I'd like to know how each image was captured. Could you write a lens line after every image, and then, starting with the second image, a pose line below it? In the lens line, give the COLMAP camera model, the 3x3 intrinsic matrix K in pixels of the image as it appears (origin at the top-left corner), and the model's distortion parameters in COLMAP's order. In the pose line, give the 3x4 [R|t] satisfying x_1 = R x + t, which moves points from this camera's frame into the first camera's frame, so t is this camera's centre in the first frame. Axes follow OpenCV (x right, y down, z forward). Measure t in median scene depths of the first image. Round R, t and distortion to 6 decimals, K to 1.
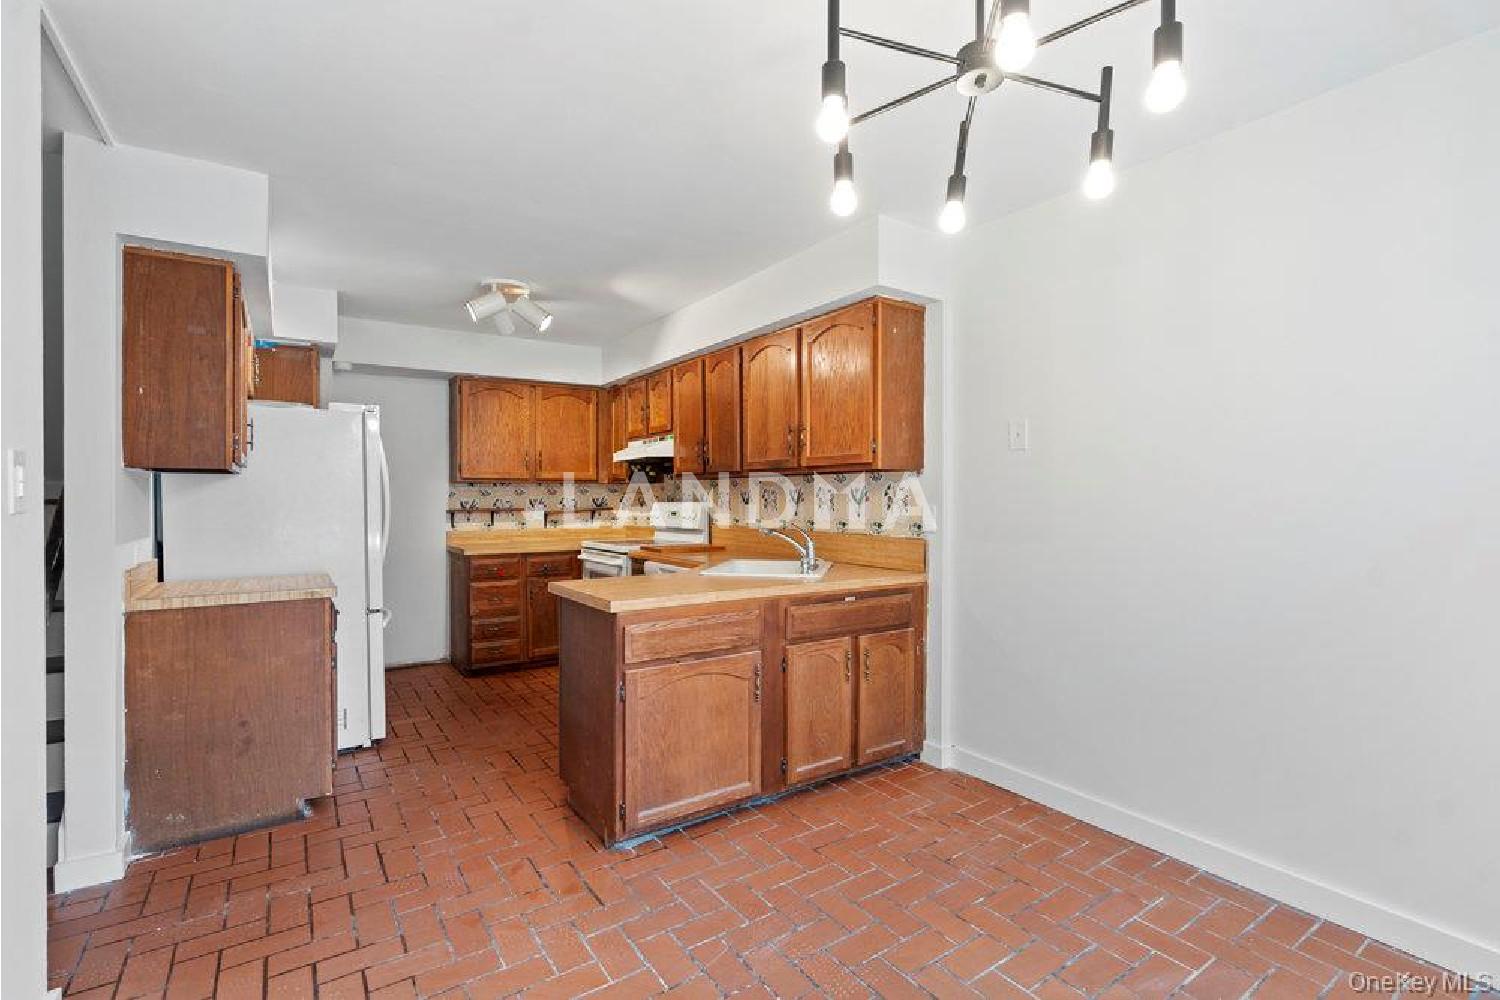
lens RADIAL K [[693.9, 0, 750.0], [0, 693.9, 500.0], [0, 0, 1]] dist [-0.000957, -0.000165]
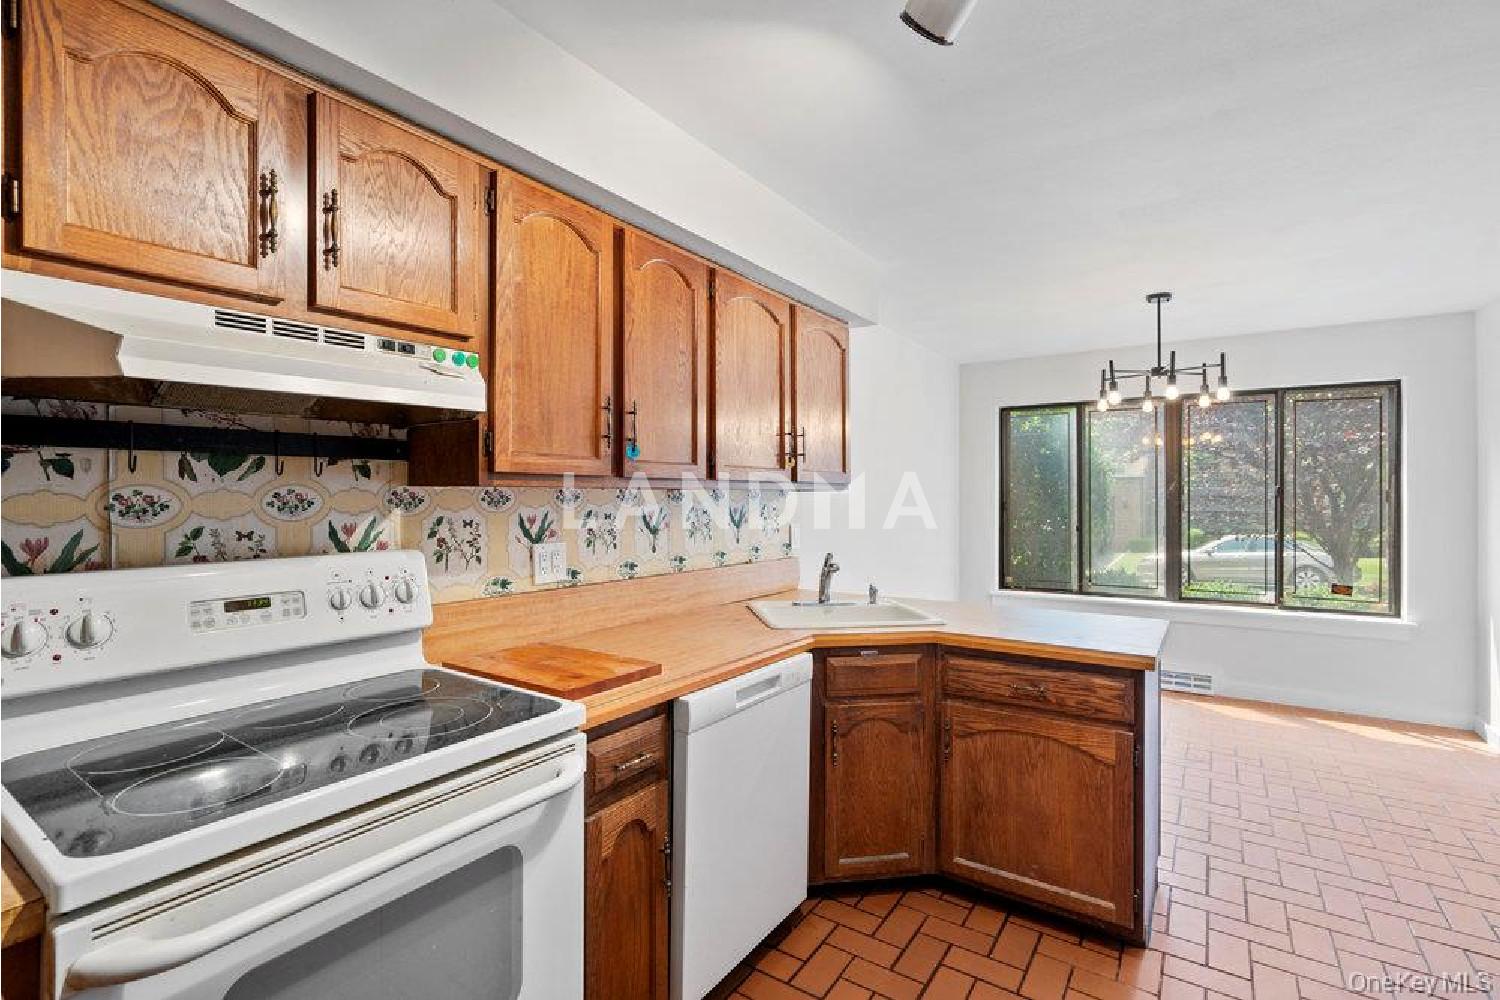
lens RADIAL K [[693.9, 0, 750.0], [0, 693.9, 500.0], [0, 0, 1]] dist [-0.000957, -0.000165]
pose [[-0.364864, 0.053324, 0.929533, -0.506877], [0.065324, 0.997364, -0.031575, 0.000216], [-0.928766, 0.049200, -0.367386, 1.066287]]
